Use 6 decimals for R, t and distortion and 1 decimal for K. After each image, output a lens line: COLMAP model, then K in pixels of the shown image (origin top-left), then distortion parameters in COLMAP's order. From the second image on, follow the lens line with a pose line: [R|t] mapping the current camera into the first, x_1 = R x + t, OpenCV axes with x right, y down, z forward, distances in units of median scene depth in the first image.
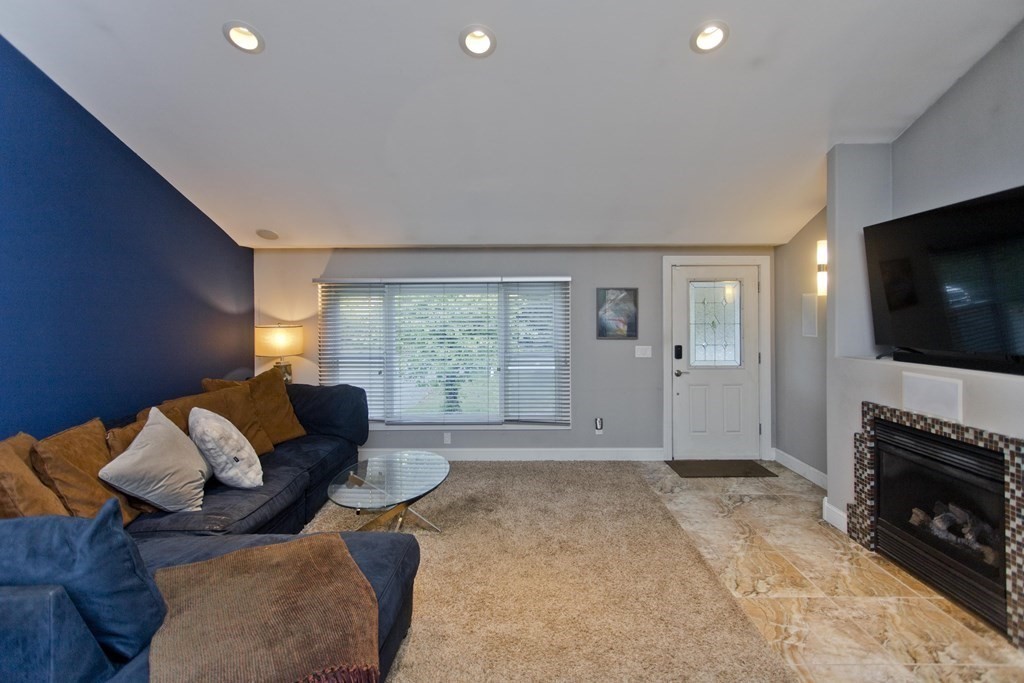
lens RADIAL K [[499.6, 0, 510.3], [0, 499.6, 318.7], [0, 0, 1]] dist [0.001587, 0.001585]
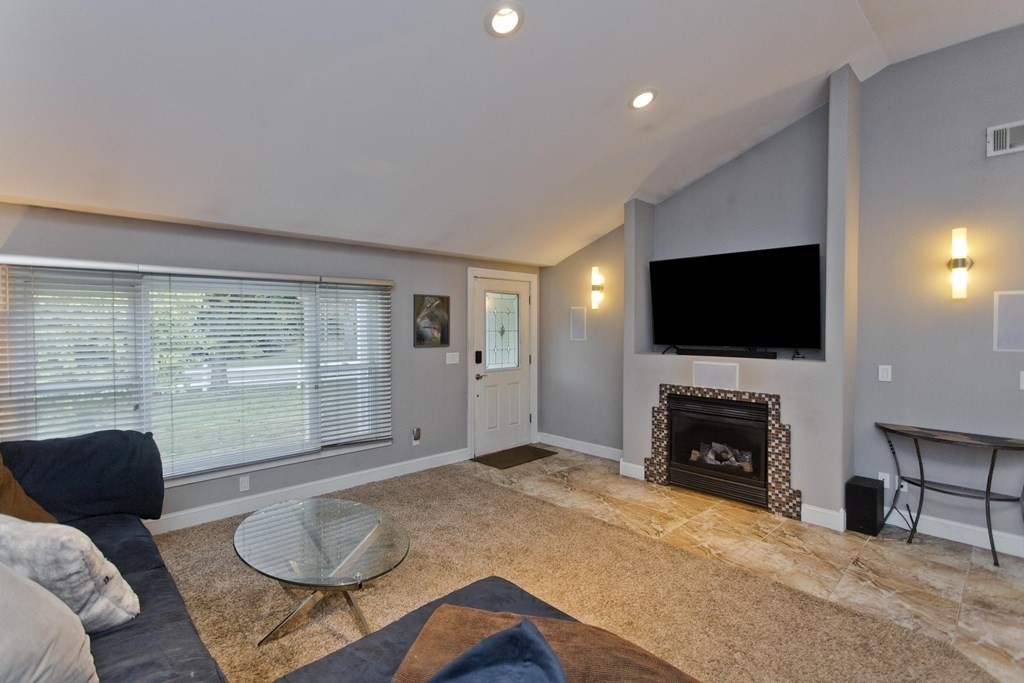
lens RADIAL K [[499.6, 0, 510.4], [0, 499.6, 336.5], [0, 0, 1]] dist [0.001587, 0.001585]
pose [[0.706702, -0.012373, 0.707403, -0.586854], [-0.000095, 0.999845, 0.017584, 0.004124], [-0.707511, -0.012494, 0.706592, 0.285230]]
